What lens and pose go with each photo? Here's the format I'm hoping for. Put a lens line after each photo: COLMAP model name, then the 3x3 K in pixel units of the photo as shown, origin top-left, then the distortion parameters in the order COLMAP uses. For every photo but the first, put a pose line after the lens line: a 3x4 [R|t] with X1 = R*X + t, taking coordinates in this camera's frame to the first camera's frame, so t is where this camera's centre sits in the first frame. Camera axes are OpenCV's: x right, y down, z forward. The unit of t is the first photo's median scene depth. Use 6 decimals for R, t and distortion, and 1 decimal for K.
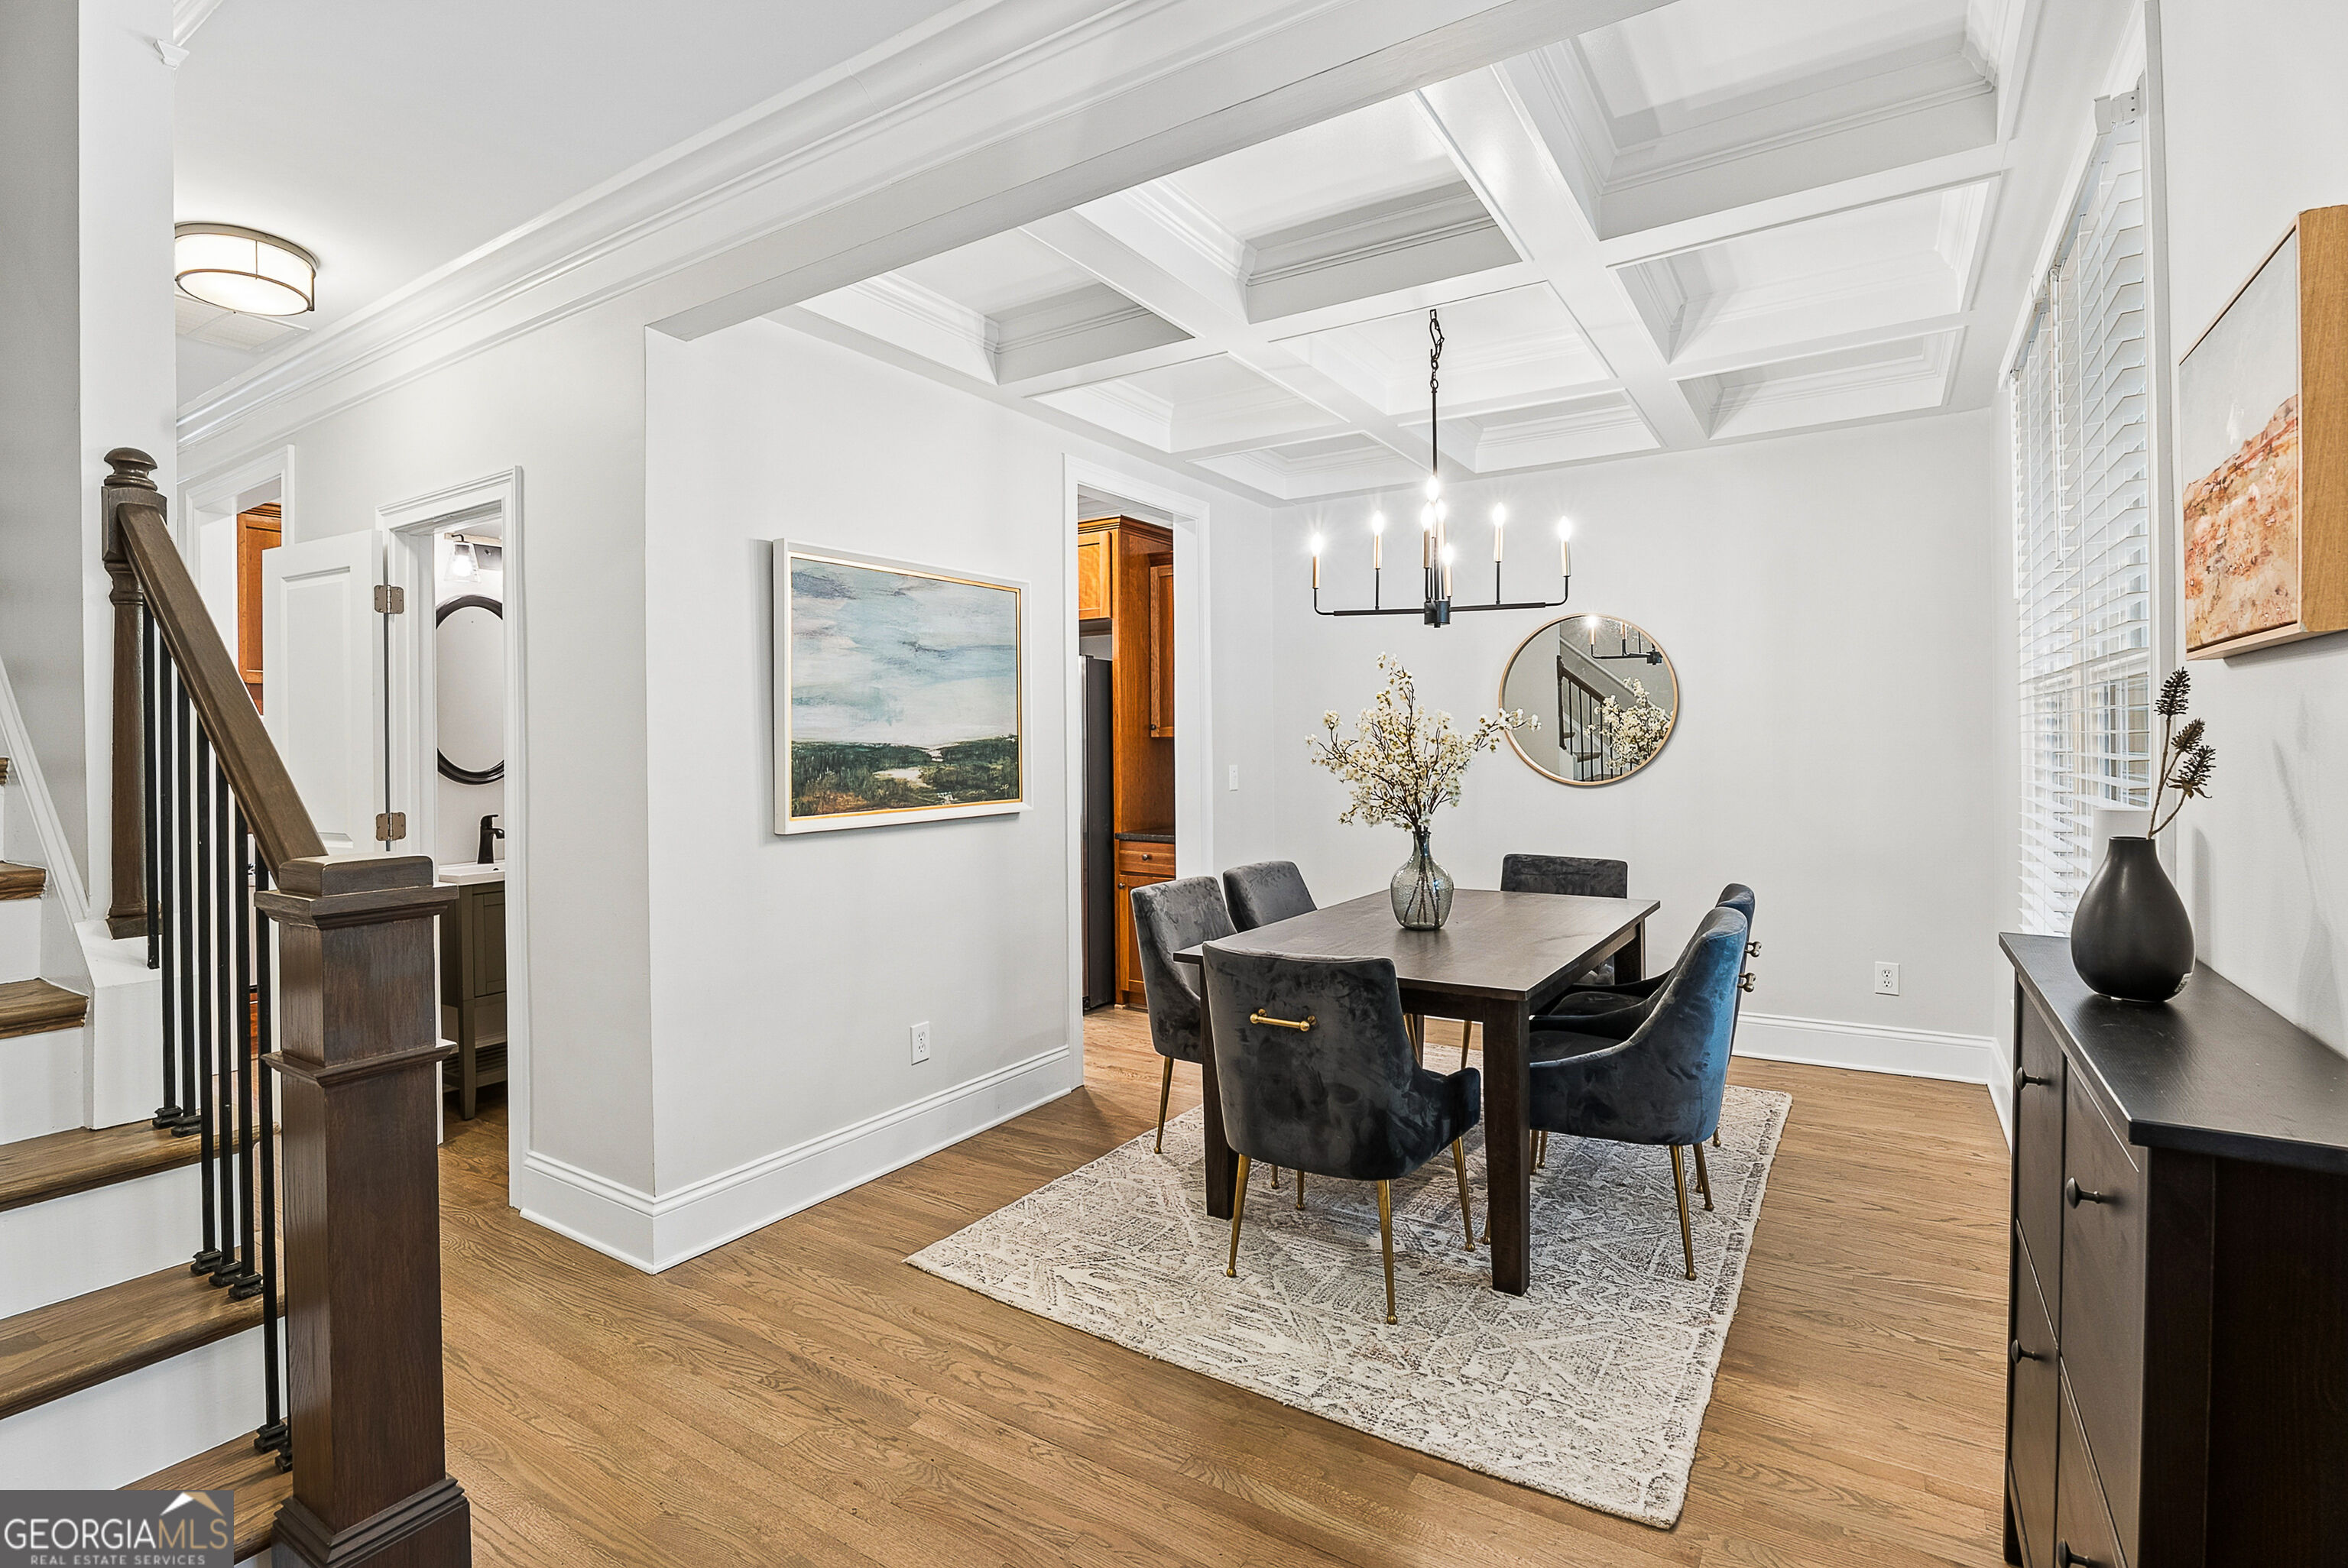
lens RADIAL K [[1119.1, 0, 1160.8], [0, 1119.1, 746.1], [0, 0, 1]] dist [-0.001763, 0.000325]
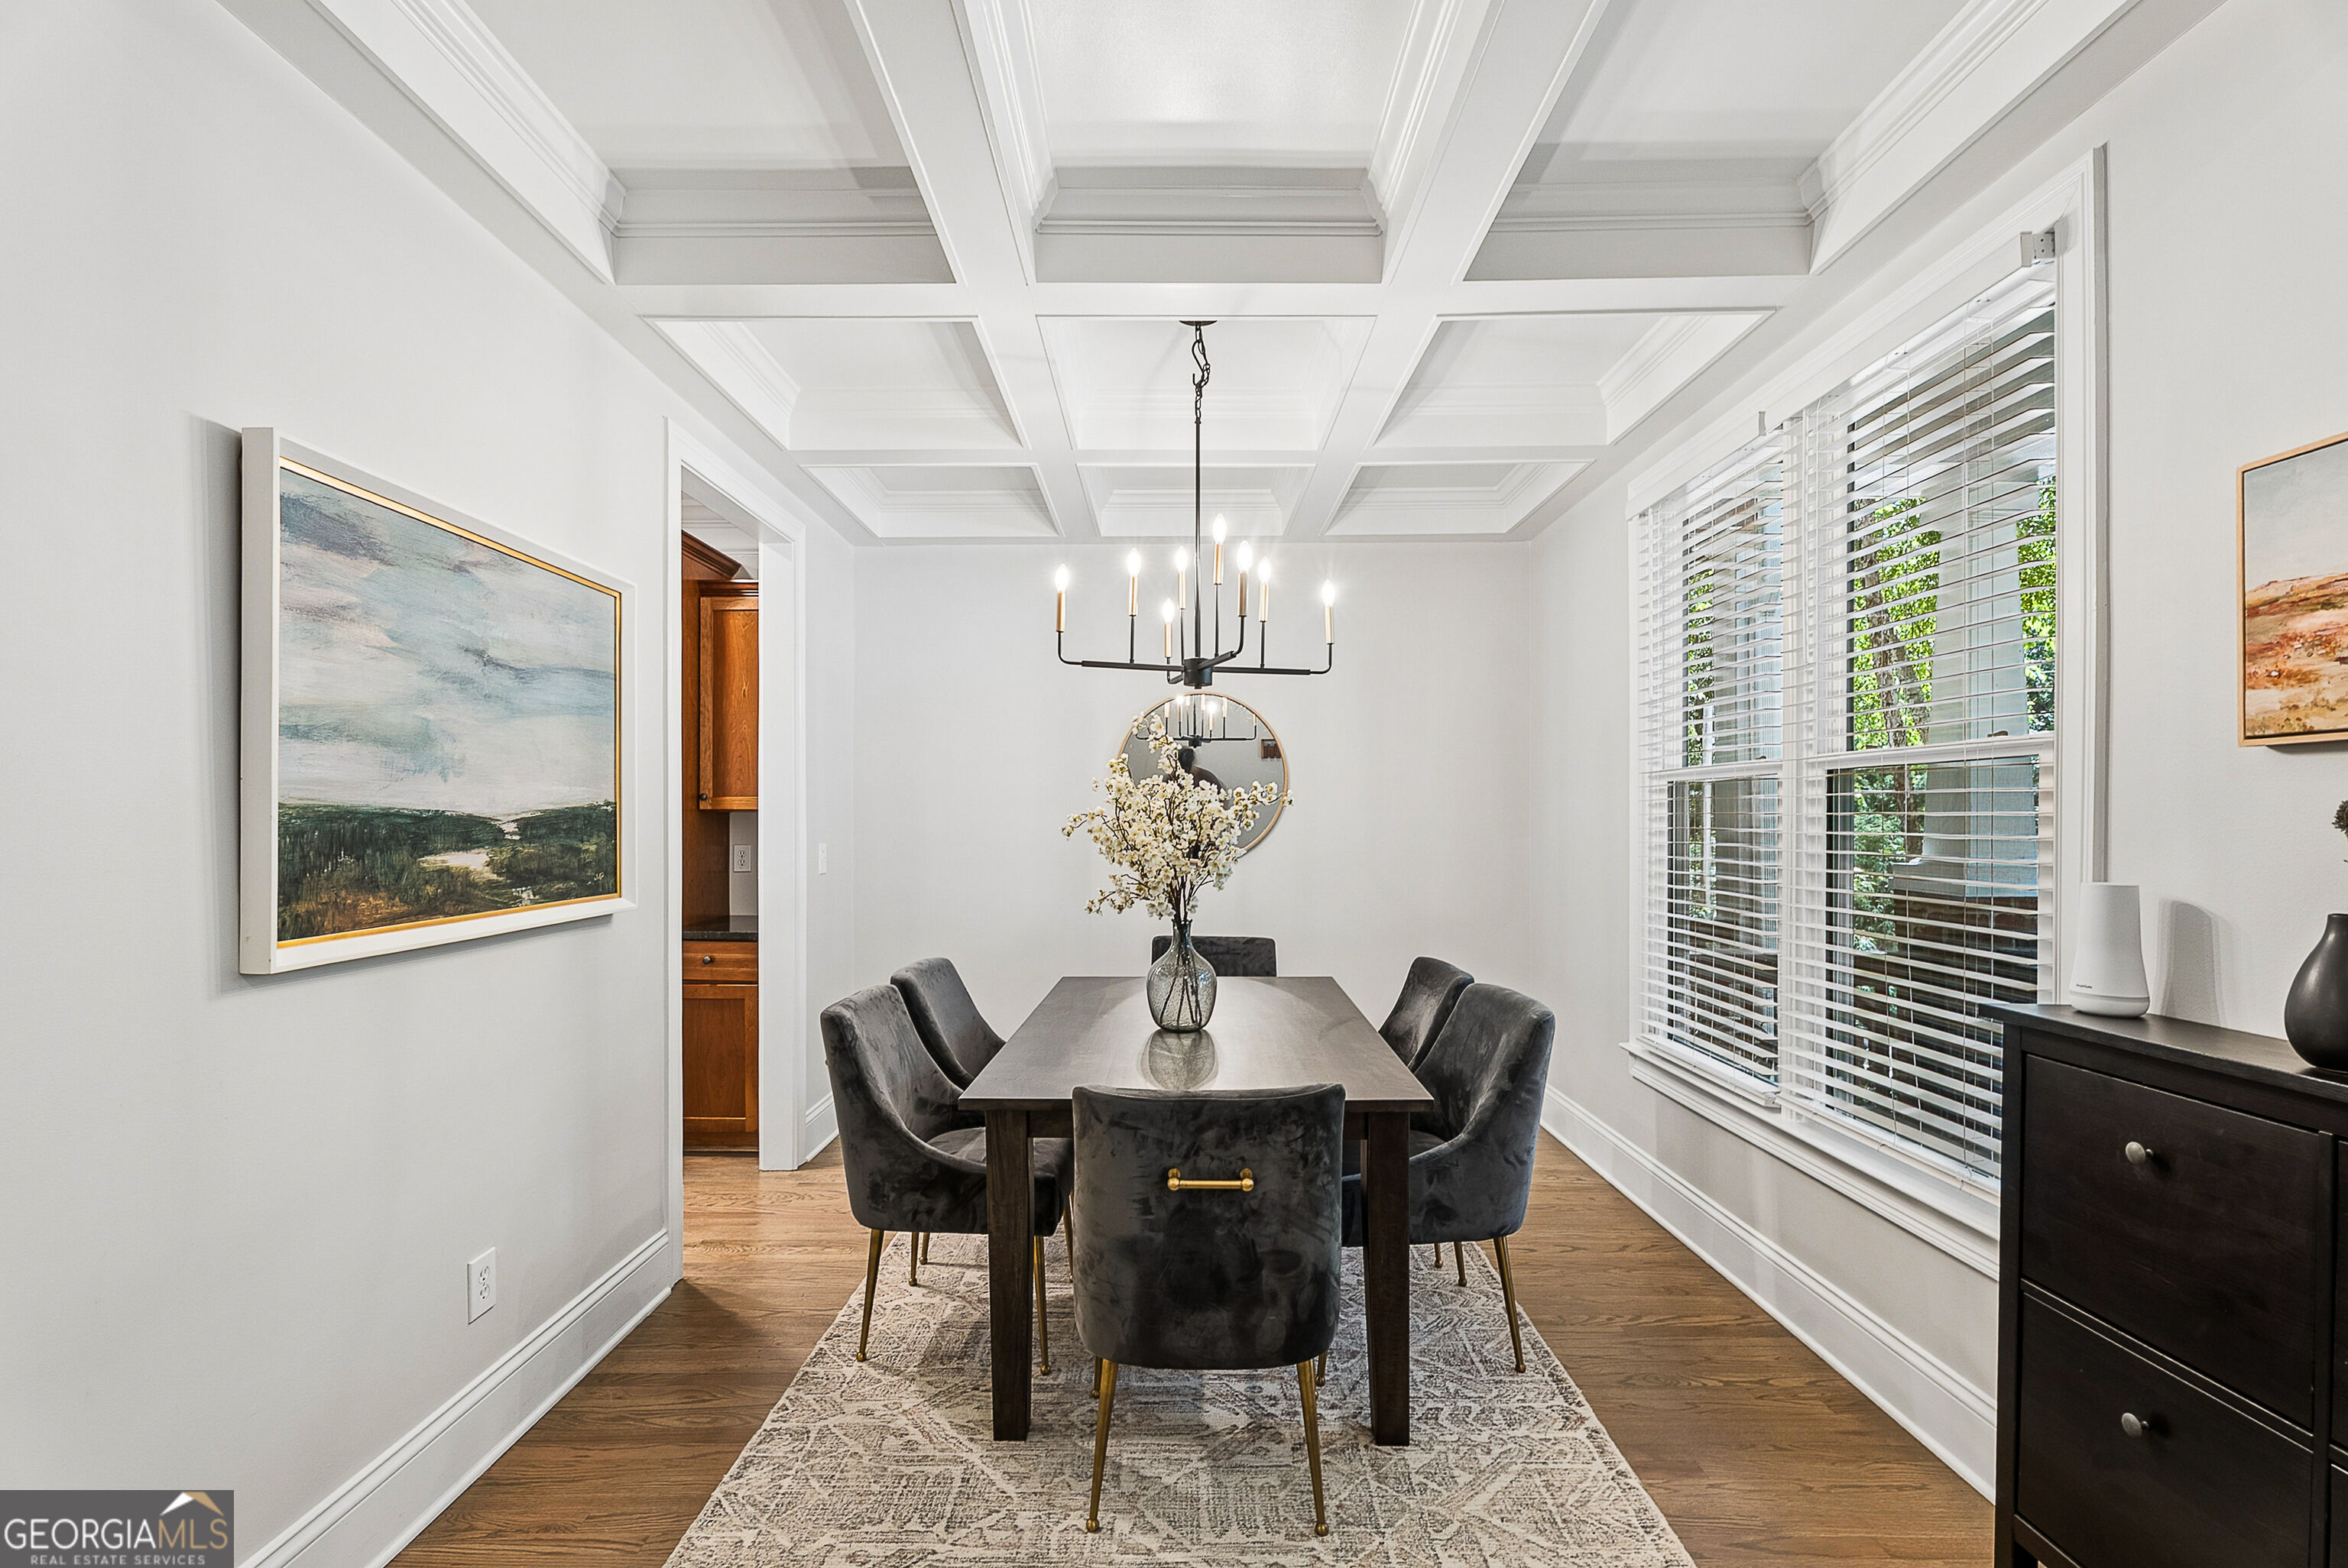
lens RADIAL K [[1059.4, 0, 1168.0], [0, 1059.4, 822.5], [0, 0, 1]] dist [0.008287, -0.000237]
pose [[0.845428, 0.007939, 0.534031, -0.223567], [-0.006830, 0.999968, -0.004054, 0.003941], [-0.534046, -0.000220, 0.845455, 0.302121]]
